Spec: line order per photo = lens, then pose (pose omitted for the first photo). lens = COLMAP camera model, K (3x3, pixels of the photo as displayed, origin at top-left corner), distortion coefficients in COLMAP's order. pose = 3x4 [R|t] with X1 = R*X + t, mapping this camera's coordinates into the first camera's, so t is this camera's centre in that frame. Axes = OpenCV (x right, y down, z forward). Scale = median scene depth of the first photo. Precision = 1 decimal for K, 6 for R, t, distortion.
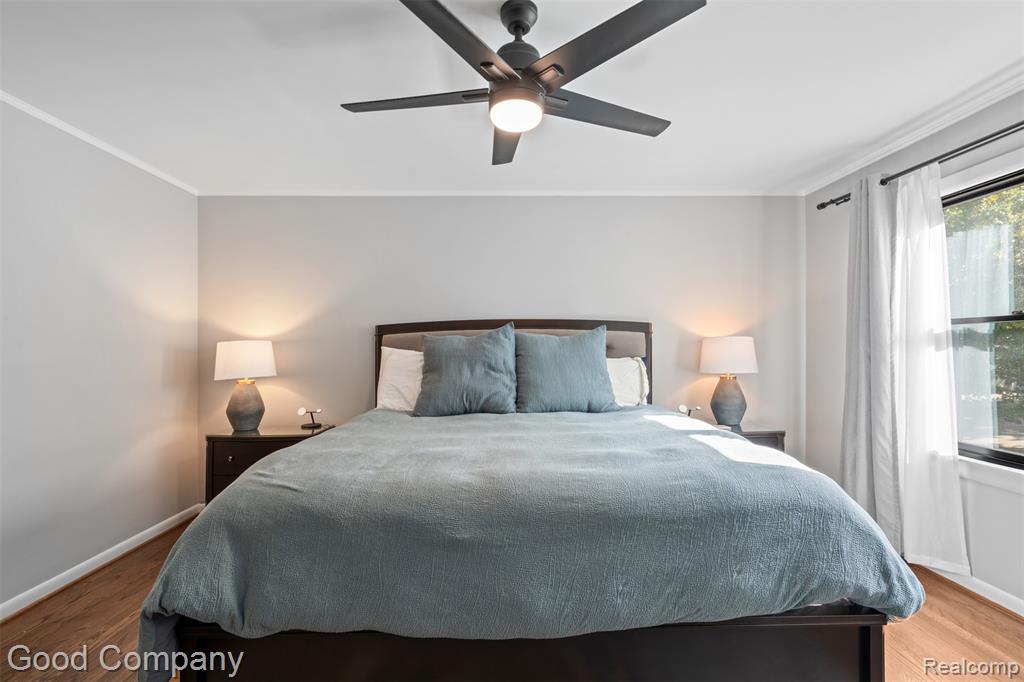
lens RADIAL K [[465.2, 0, 510.5], [0, 465.2, 341.0], [0, 0, 1]] dist [-0.003776, 0.001650]
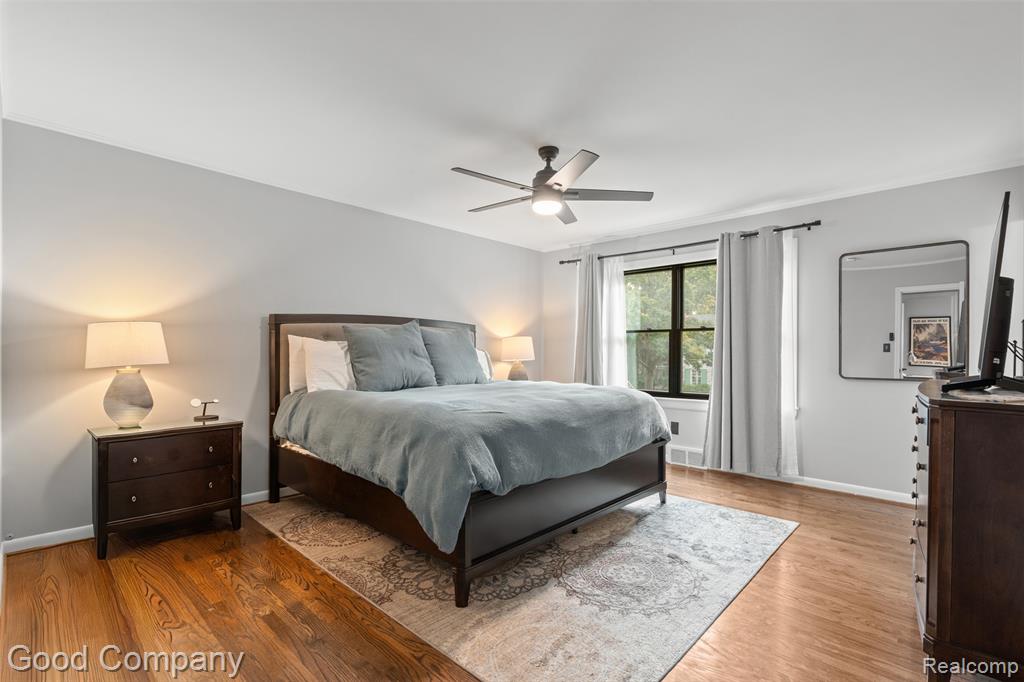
lens RADIAL K [[465.2, 0, 514.6], [0, 465.2, 348.8], [0, 0, 1]] dist [-0.003776, 0.001650]
pose [[0.704566, 0.014327, 0.709494, -0.790073], [-0.021150, 0.999776, 0.000815, 0.038016], [-0.709324, -0.015580, 0.704711, -0.116392]]
